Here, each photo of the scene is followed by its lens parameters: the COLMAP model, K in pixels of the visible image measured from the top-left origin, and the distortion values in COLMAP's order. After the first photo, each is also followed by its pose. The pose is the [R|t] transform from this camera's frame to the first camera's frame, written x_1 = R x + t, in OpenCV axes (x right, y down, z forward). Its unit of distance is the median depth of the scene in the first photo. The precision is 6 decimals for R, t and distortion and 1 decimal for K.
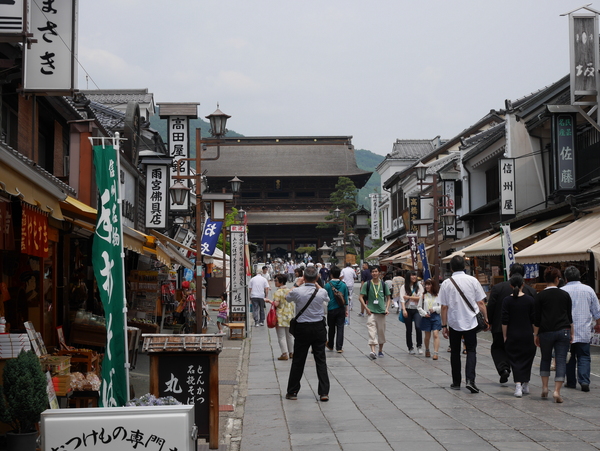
lens RADIAL K [[1074.4, 0, 300.0], [0, 1074.4, 225.1], [0, 0, 1]] dist [-0.013614, 0.000000]
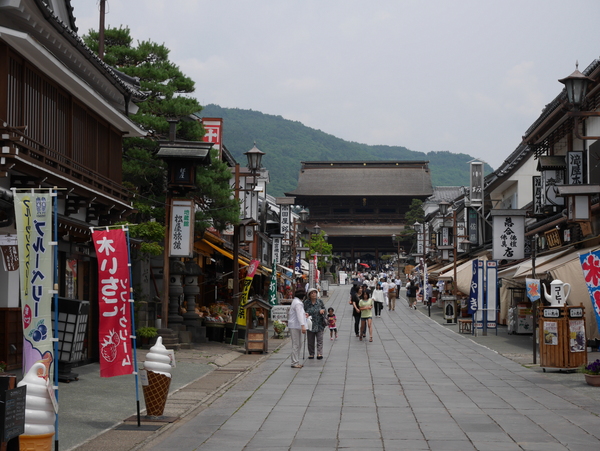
lens RADIAL K [[1074.4, 0, 299.9], [0, 1074.4, 226.0], [0, 0, 1]] dist [-0.013614, 0.000000]
pose [[0.995647, 0.012497, -0.092361, 0.018561], [-0.012531, 0.999921, 0.000207, -0.010963], [0.092356, 0.000951, 0.995726, -0.185452]]
